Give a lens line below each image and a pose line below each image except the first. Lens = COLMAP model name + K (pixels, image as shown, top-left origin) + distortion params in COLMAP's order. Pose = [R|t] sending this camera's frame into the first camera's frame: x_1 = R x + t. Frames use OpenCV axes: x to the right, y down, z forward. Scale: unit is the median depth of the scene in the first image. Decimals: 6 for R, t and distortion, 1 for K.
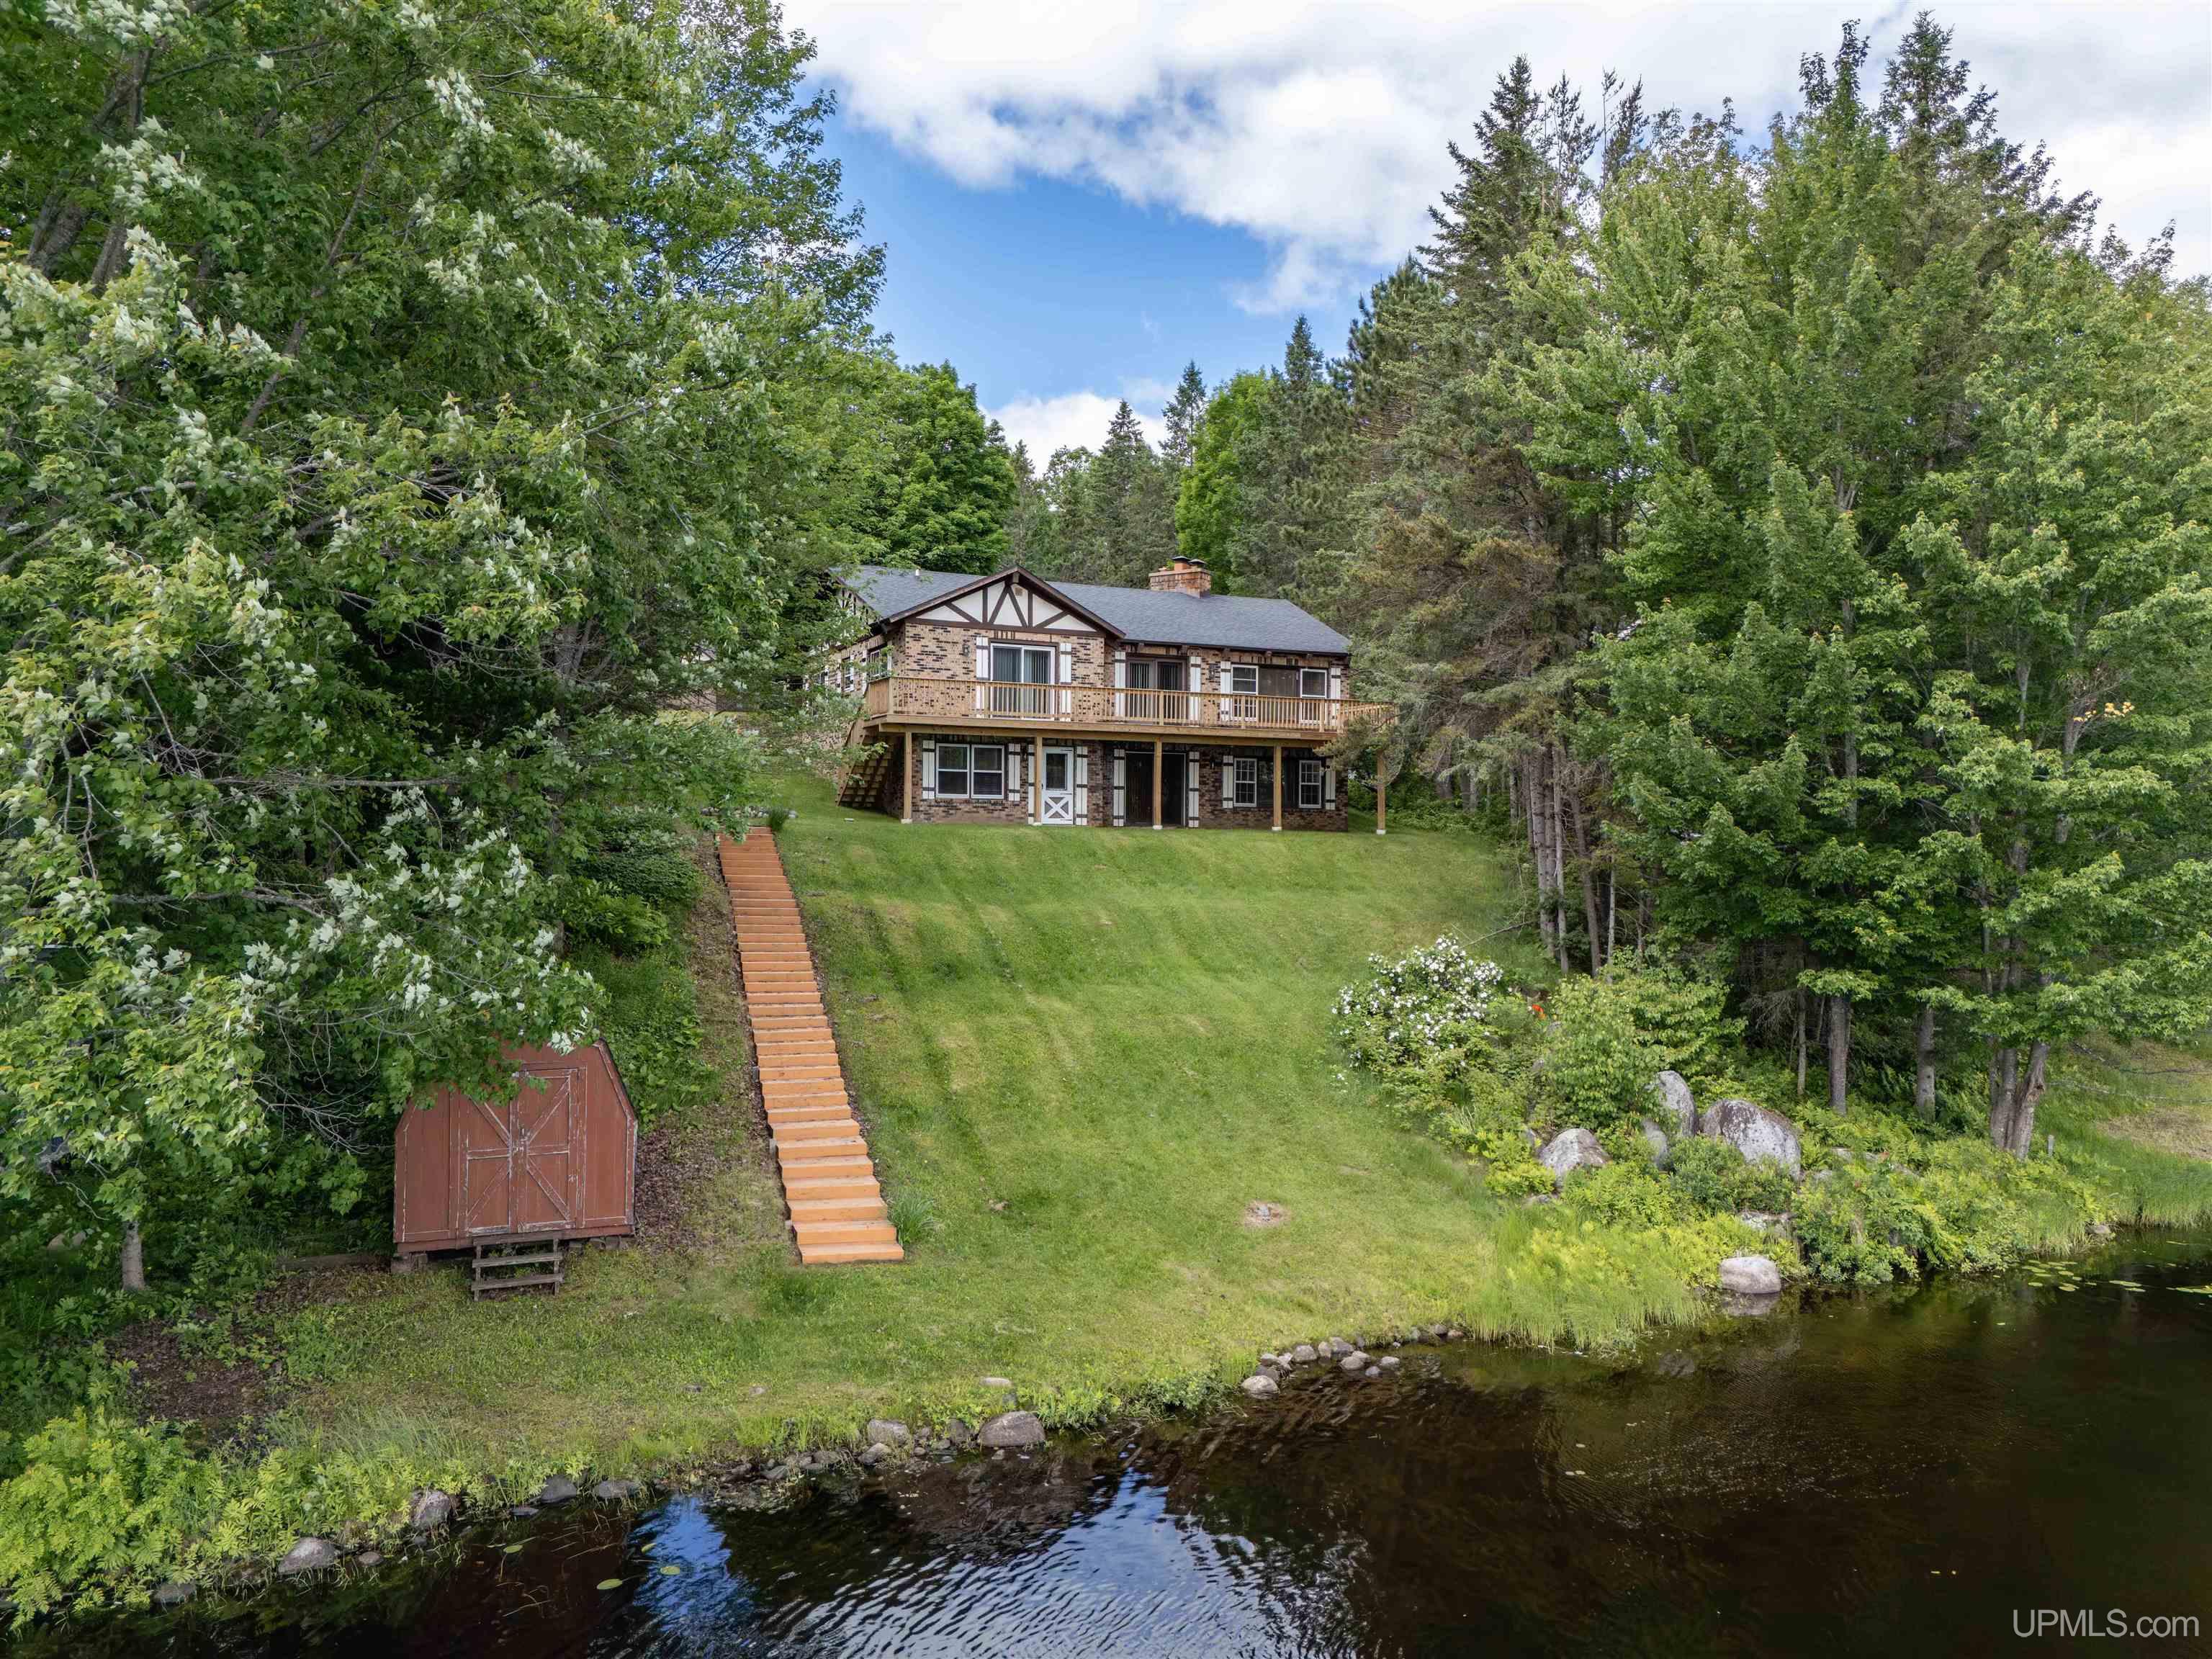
lens RADIAL K [[1636.3, 0, 1124.0], [0, 1636.3, 826.7], [0, 0, 1]] dist [0.073218, -0.049747]
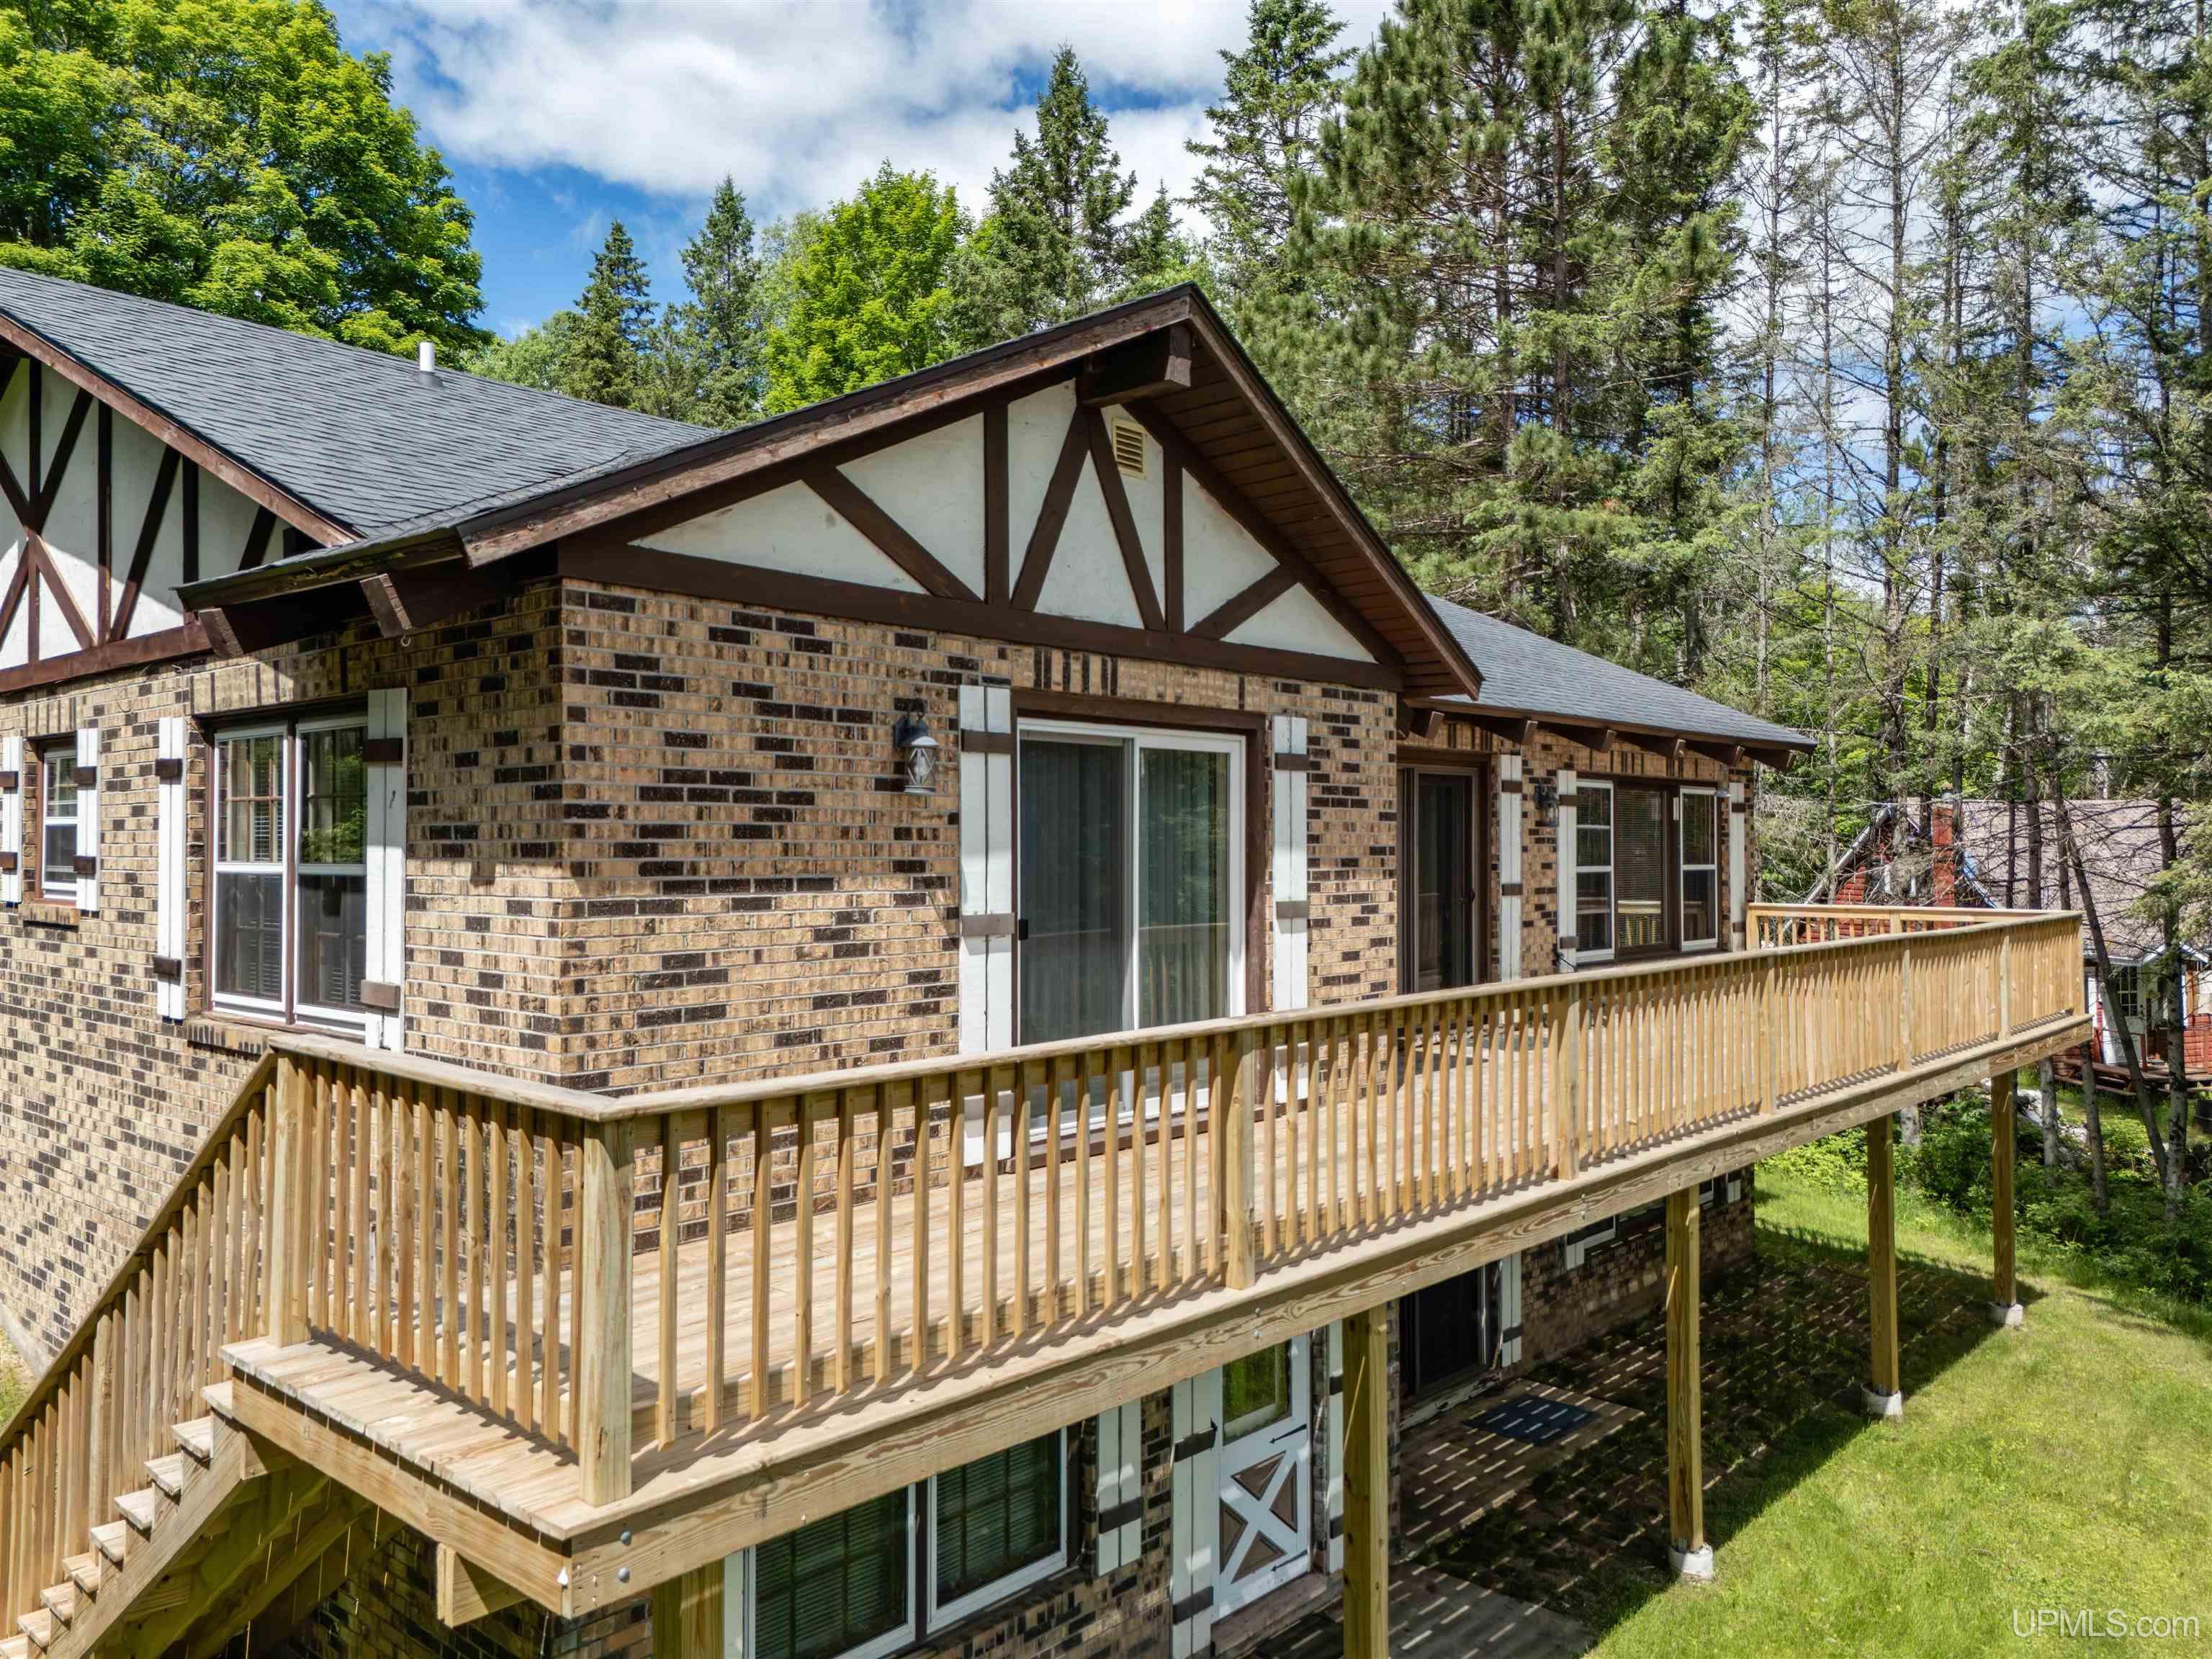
lens RADIAL K [[1636.3, 0, 1119.6], [0, 1636.3, 807.1], [0, 0, 1]] dist [0.073218, -0.049747]
pose [[0.918472, -0.000242, 0.395486, -0.139138], [0.004446, 0.999943, -0.009712, -0.098497], [-0.395461, 0.010678, 0.918421, 0.815924]]
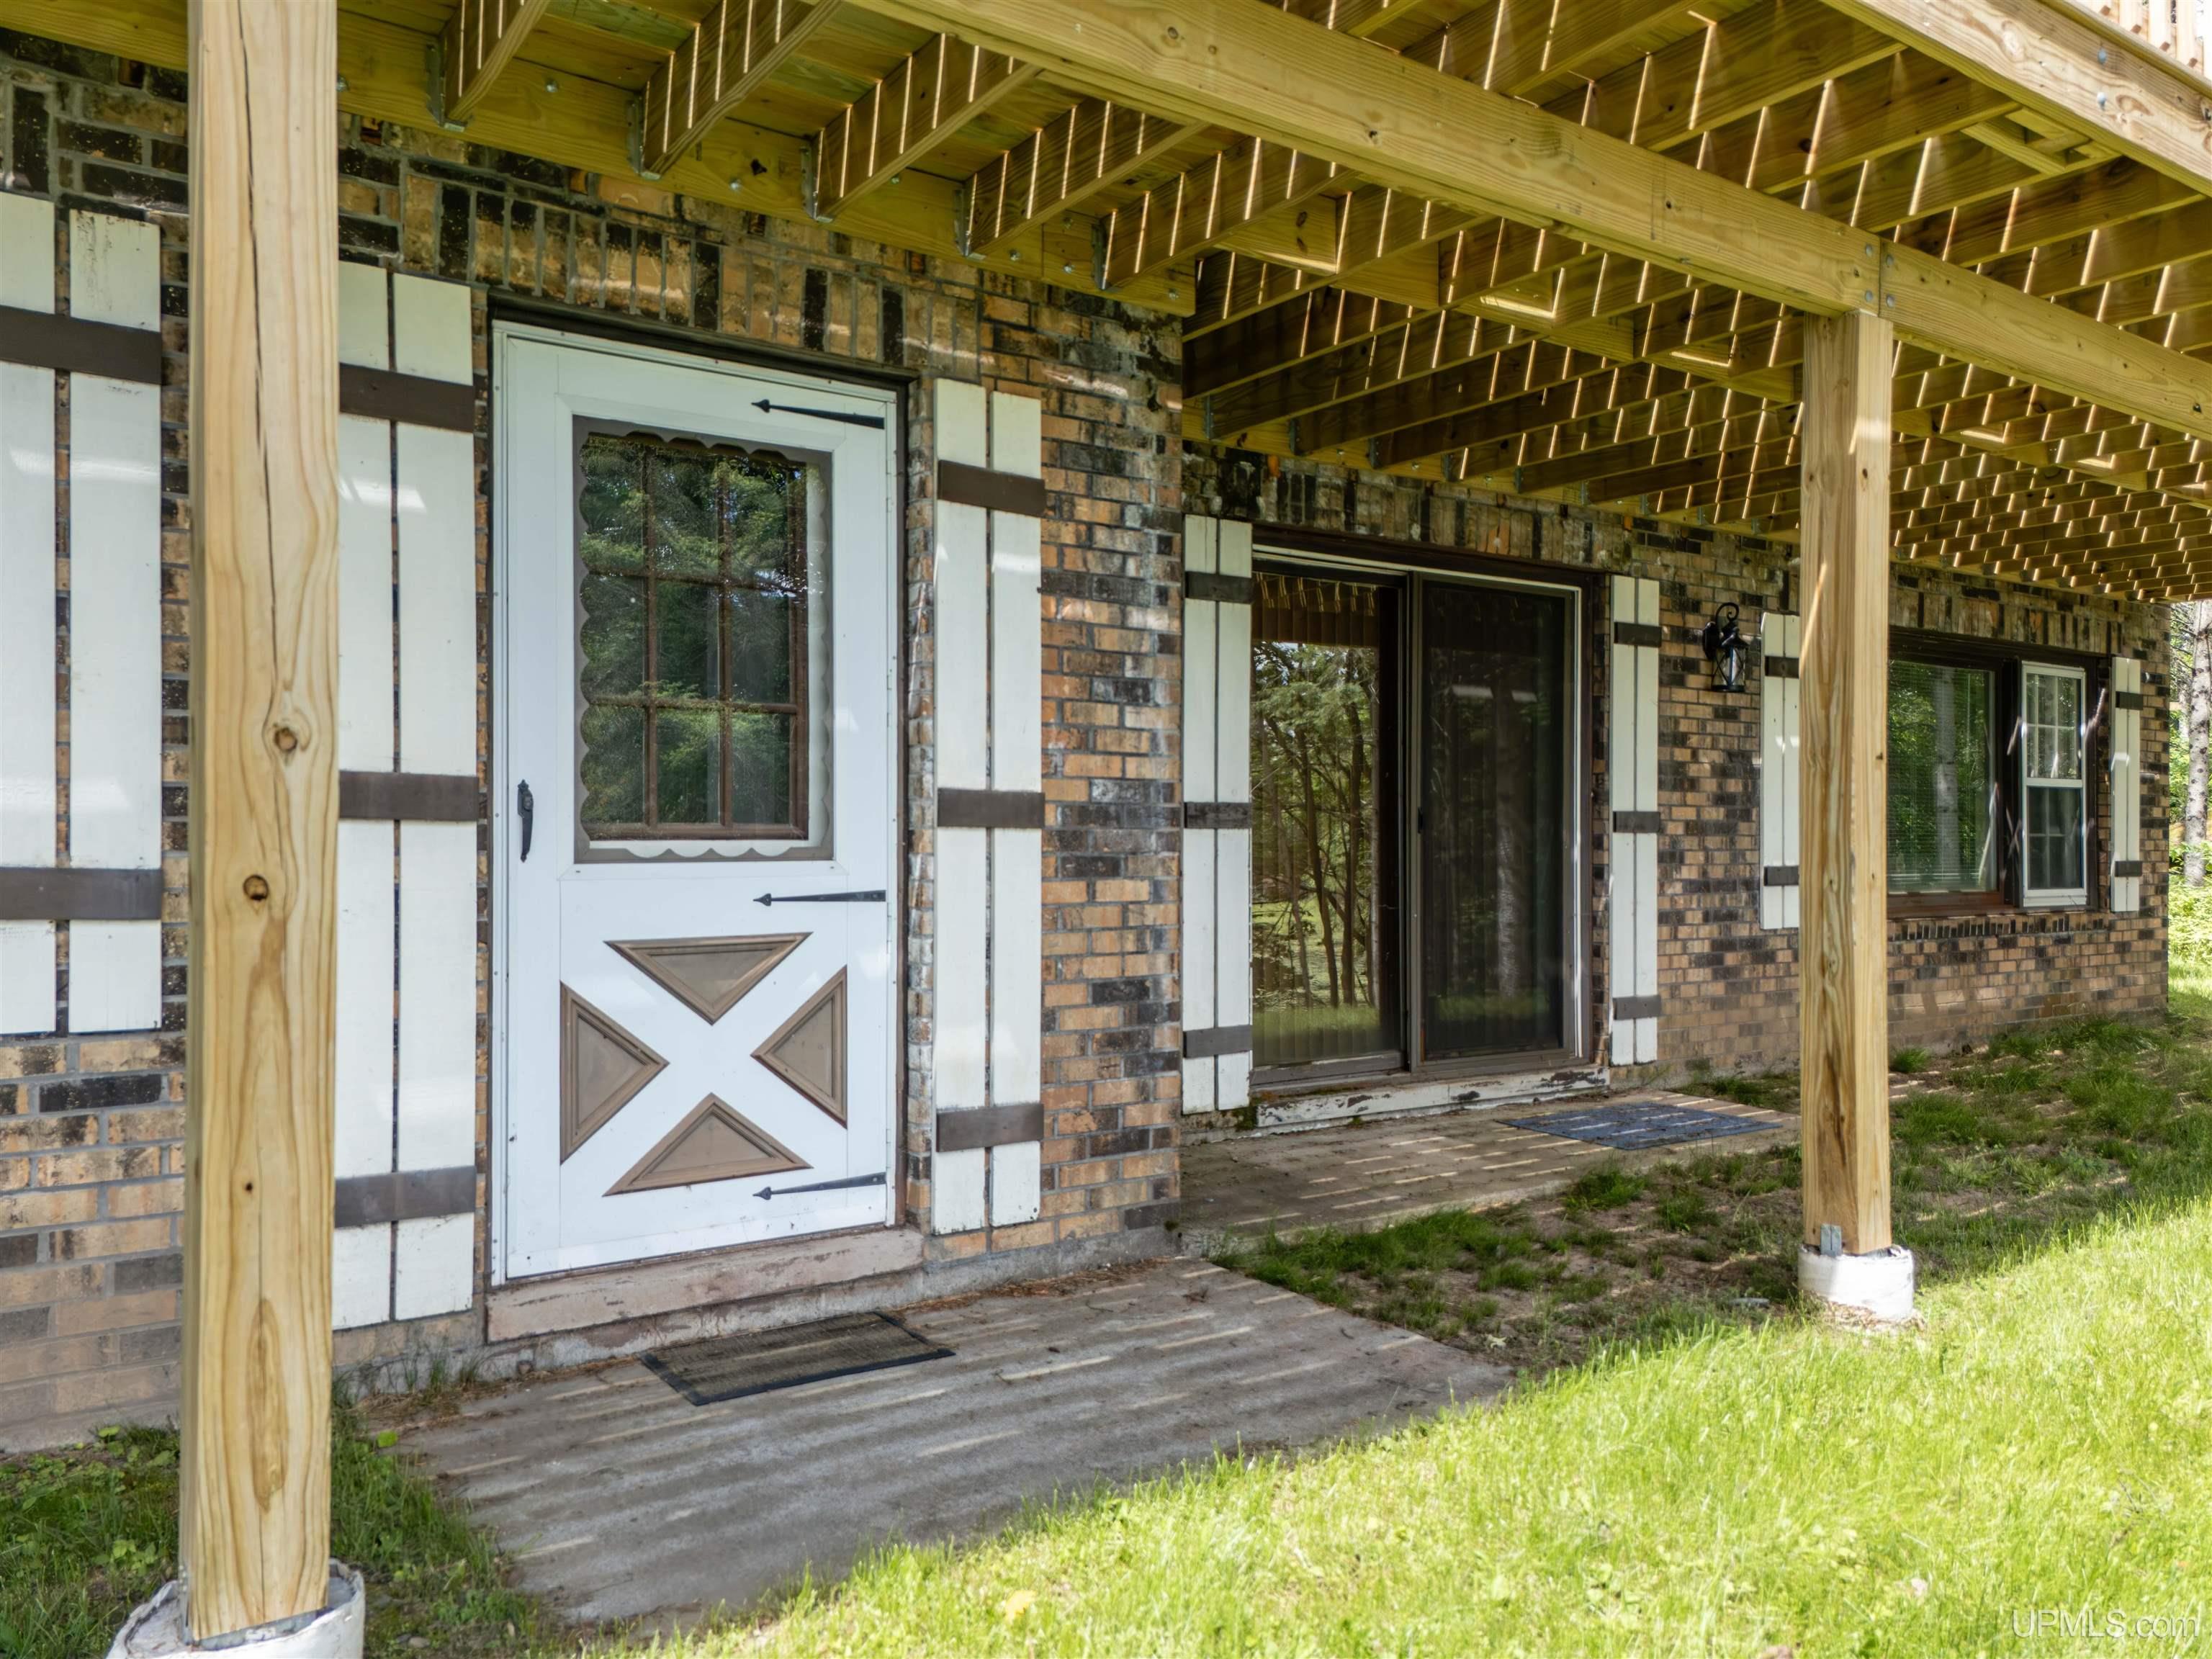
lens RADIAL K [[1636.3, 0, 1129.5], [0, 1636.3, 833.6], [0, 0, 1]] dist [0.073218, -0.049747]
pose [[0.982979, -0.006967, 0.183588, -0.035298], [0.006728, 0.999976, 0.001922, -0.023665], [-0.183597, -0.000654, 0.983001, 0.910707]]
